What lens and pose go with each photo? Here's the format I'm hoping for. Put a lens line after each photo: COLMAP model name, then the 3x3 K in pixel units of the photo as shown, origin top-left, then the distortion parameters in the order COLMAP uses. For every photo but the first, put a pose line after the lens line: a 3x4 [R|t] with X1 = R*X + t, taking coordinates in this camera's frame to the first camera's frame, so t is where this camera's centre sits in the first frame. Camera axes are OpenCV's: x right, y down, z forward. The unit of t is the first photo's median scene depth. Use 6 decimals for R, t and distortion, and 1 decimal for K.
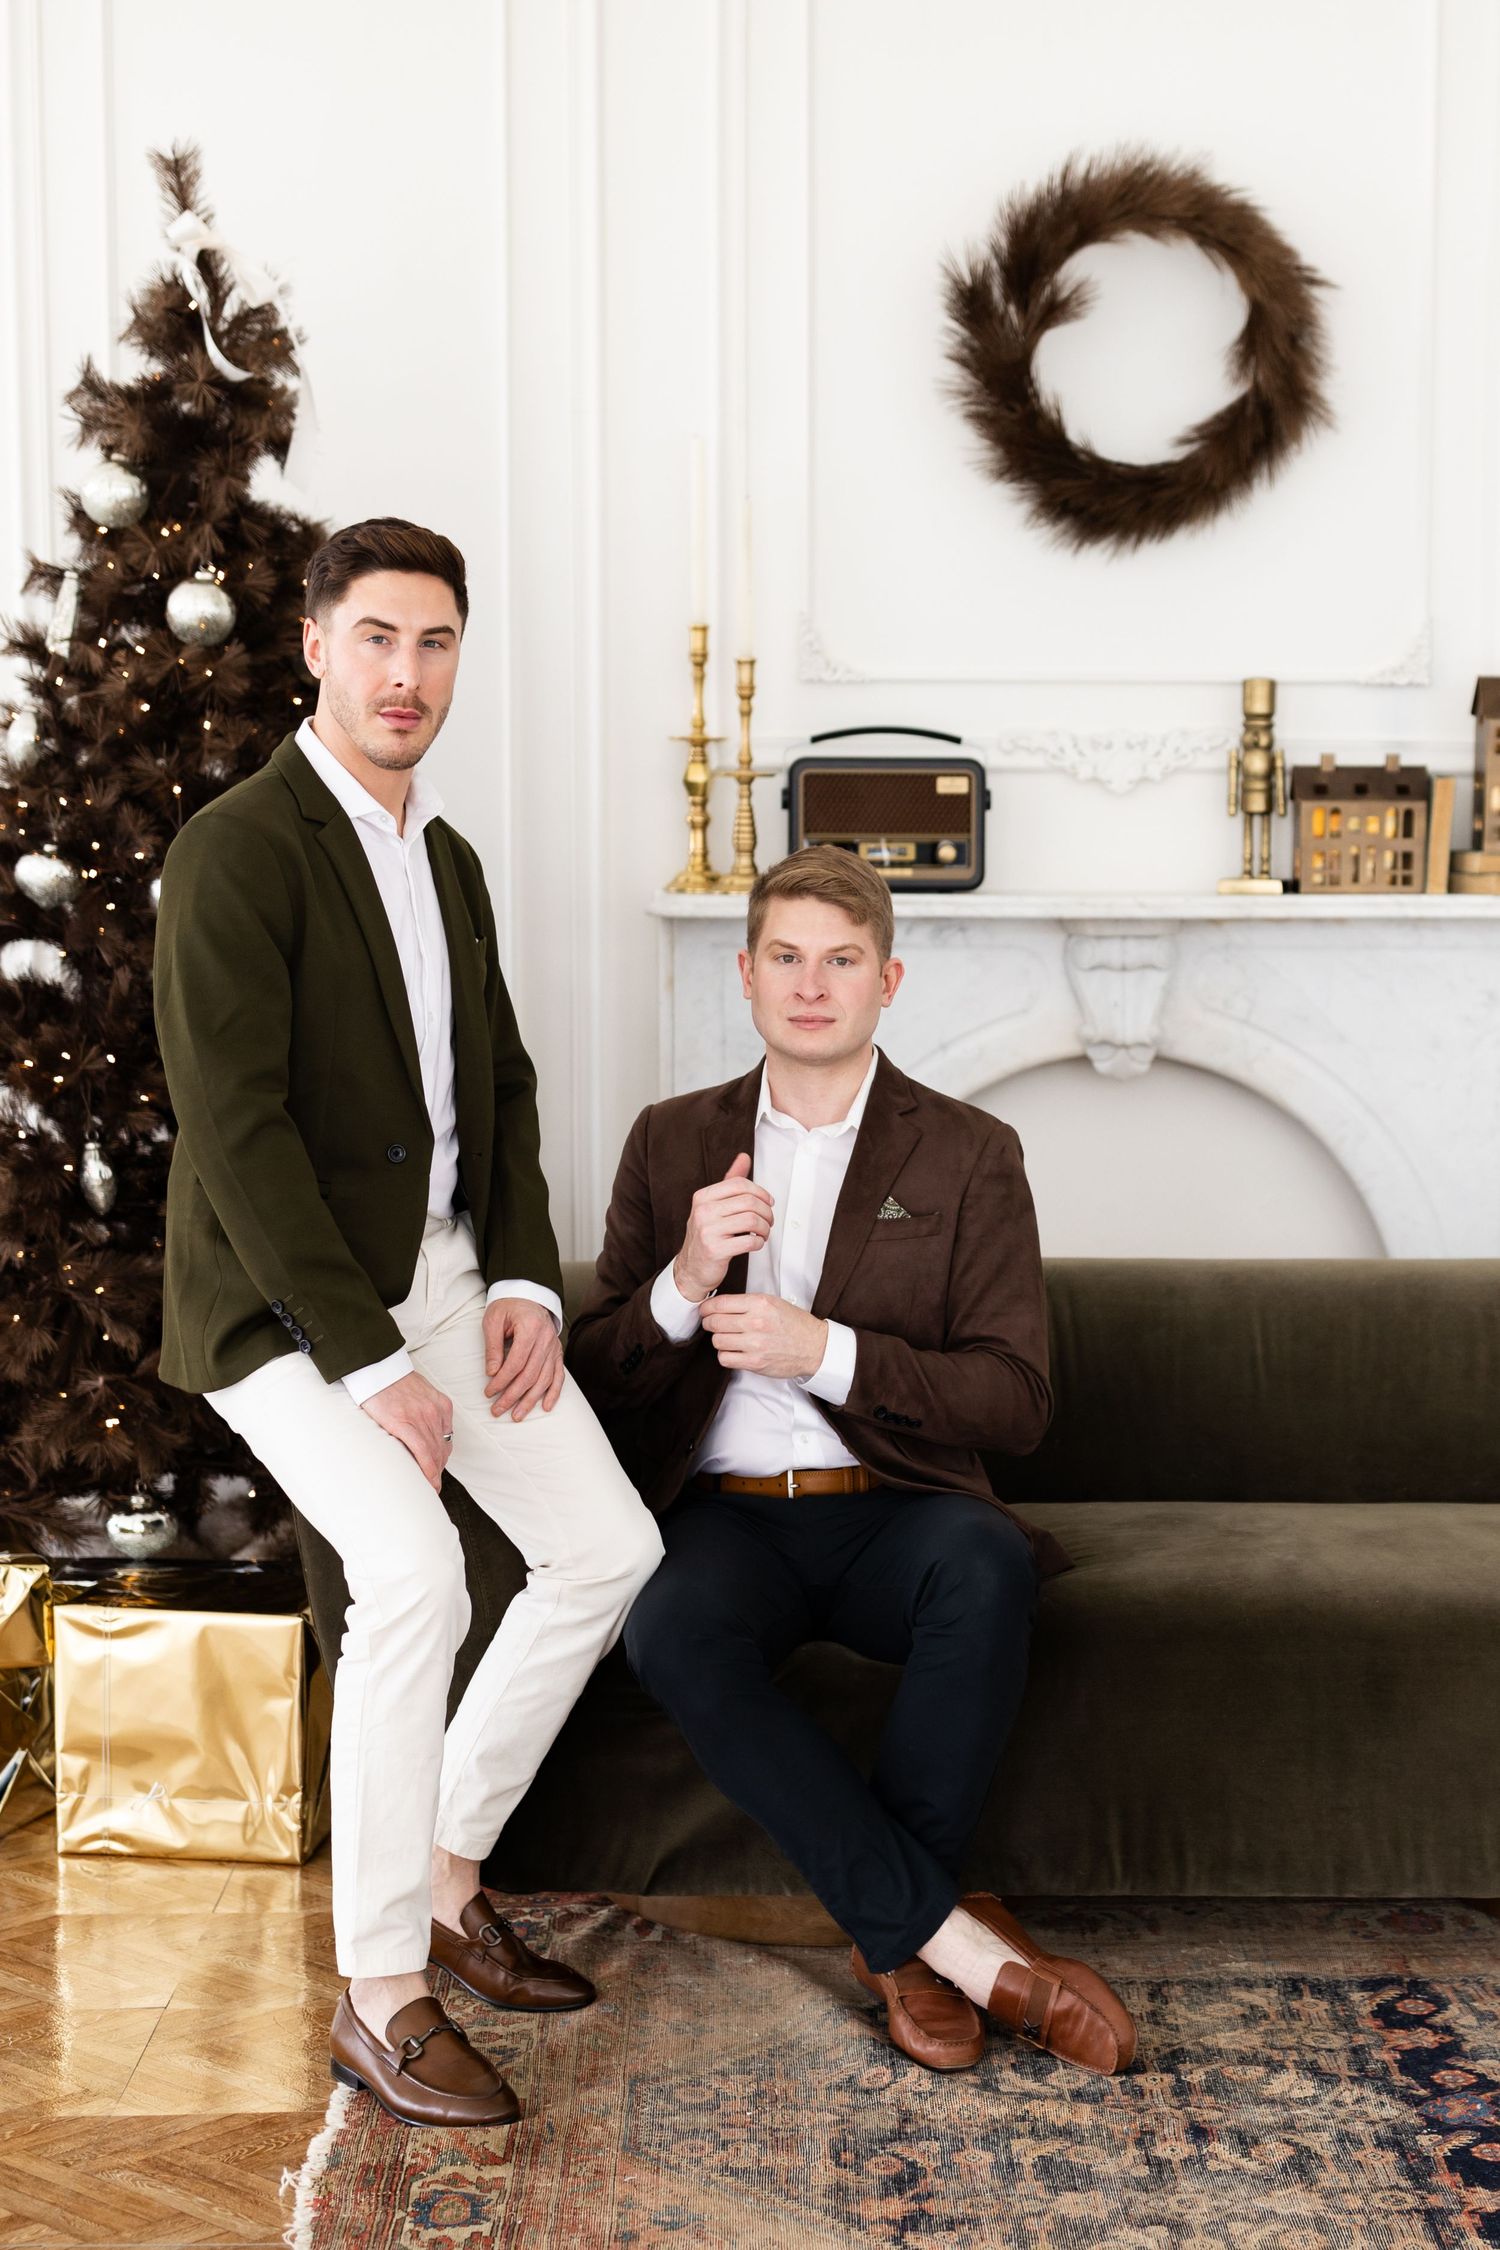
lens RADIAL K [[3149.4, 0, 943.3], [0, 3149.4, 1126.1], [0, 0, 1]] dist [0.015875, -0.049754]
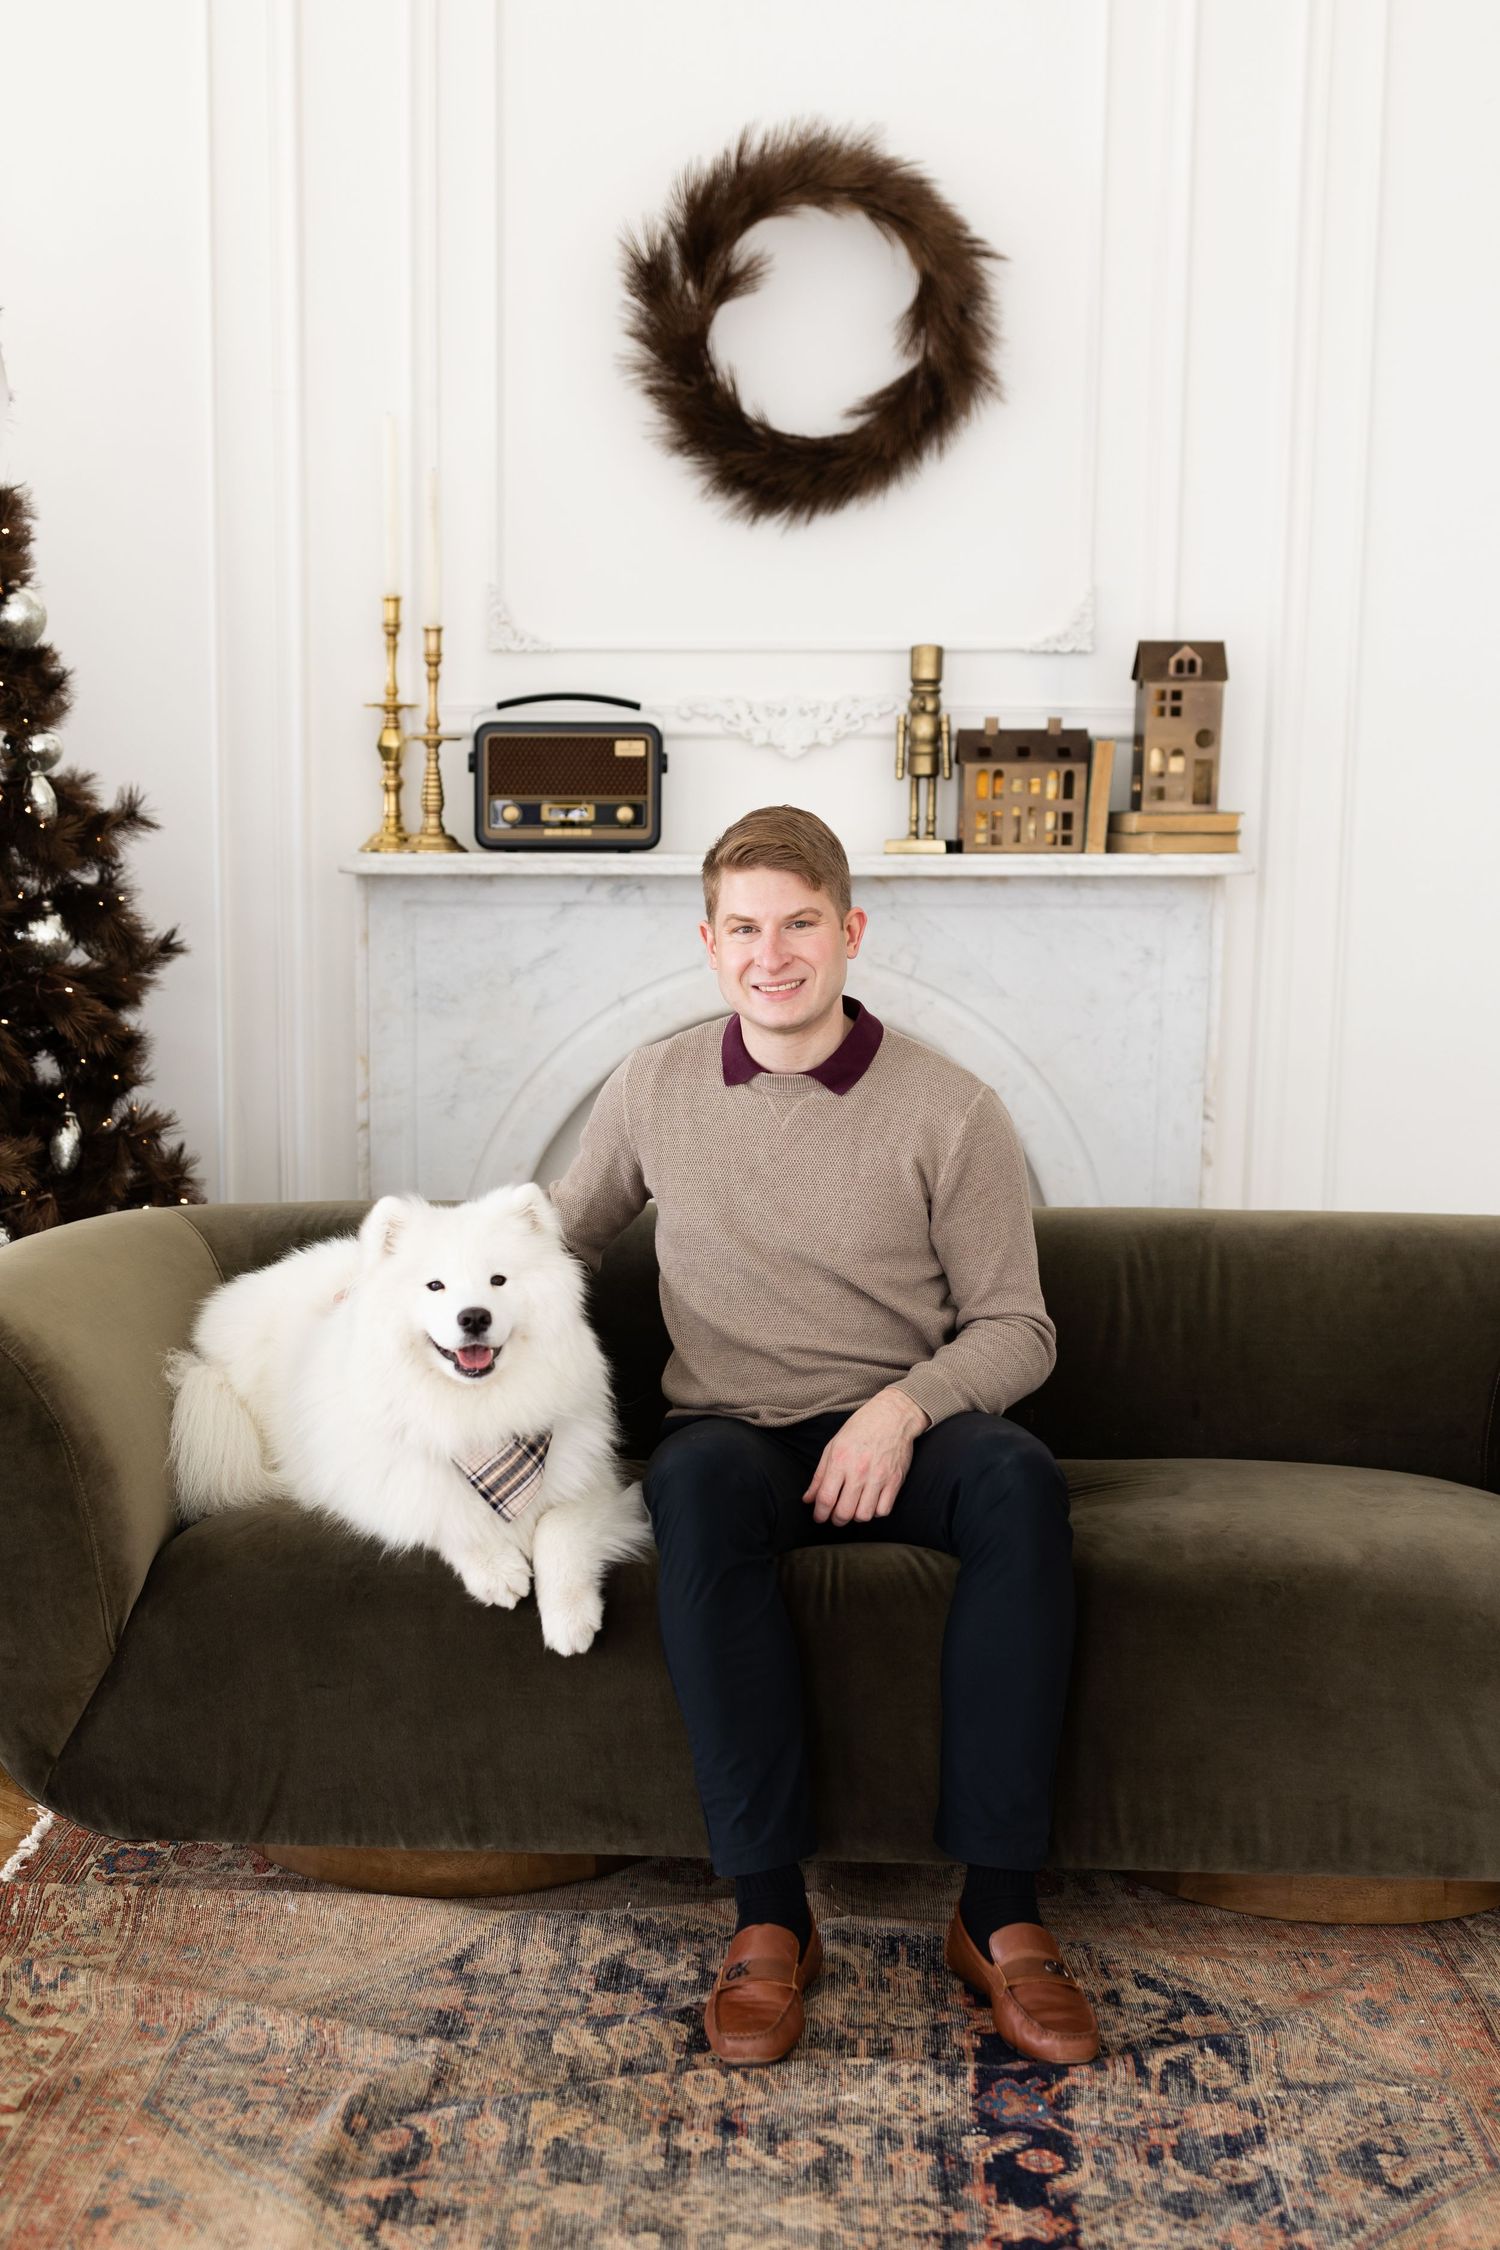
lens RADIAL K [[2532.7, 0, 580.6], [0, 2532.7, 1233.8], [0, 0, 1]] dist [0.005698, -0.011087]
pose [[0.997942, 0.008856, -0.063501, 0.041493], [-0.005064, 0.998208, 0.059627, 0.002853], [0.063916, -0.059183, 0.996199, 0.148308]]
